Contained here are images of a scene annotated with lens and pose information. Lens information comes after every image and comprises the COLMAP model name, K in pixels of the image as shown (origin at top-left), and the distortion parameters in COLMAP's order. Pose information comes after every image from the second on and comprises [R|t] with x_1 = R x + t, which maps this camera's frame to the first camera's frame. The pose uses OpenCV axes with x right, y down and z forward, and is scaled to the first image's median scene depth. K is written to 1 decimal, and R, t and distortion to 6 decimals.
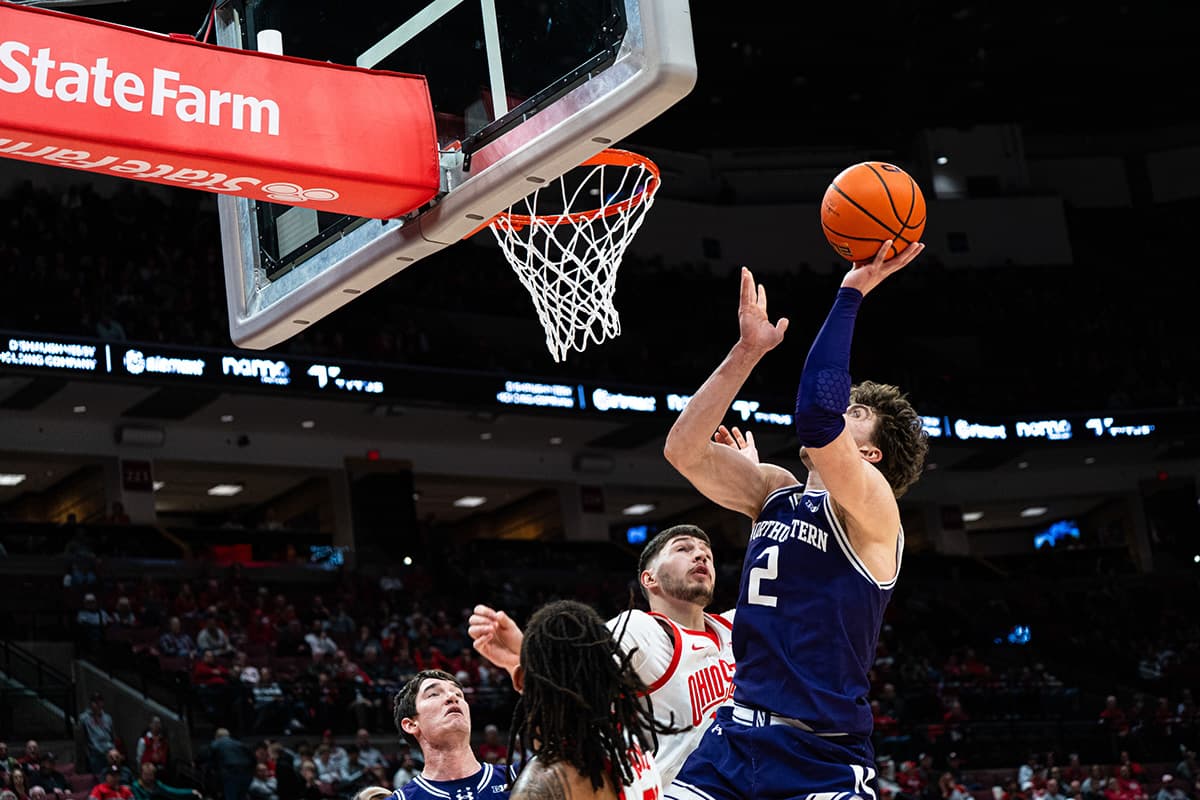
lens RADIAL K [[2522.2, 0, 596.9], [0, 2522.2, 427.0], [0, 0, 1]] dist [0.048775, -0.251672]
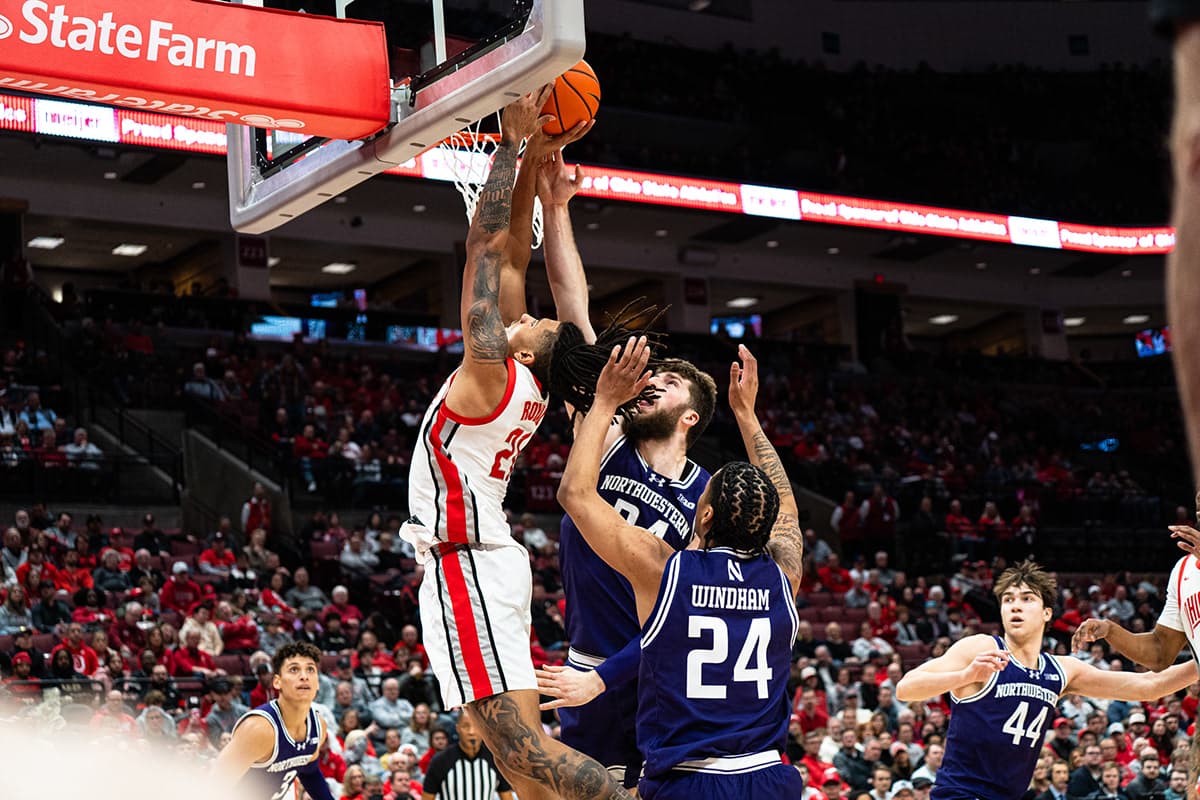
lens RADIAL K [[2522.2, 0, 596.9], [0, 2522.2, 427.0], [0, 0, 1]] dist [0.048775, -0.251672]
pose [[0.997793, 0.043921, -0.049795, 0.102437], [-0.039335, 0.995199, 0.089618, -0.059668], [0.053492, -0.087462, 0.994731, -0.208991]]
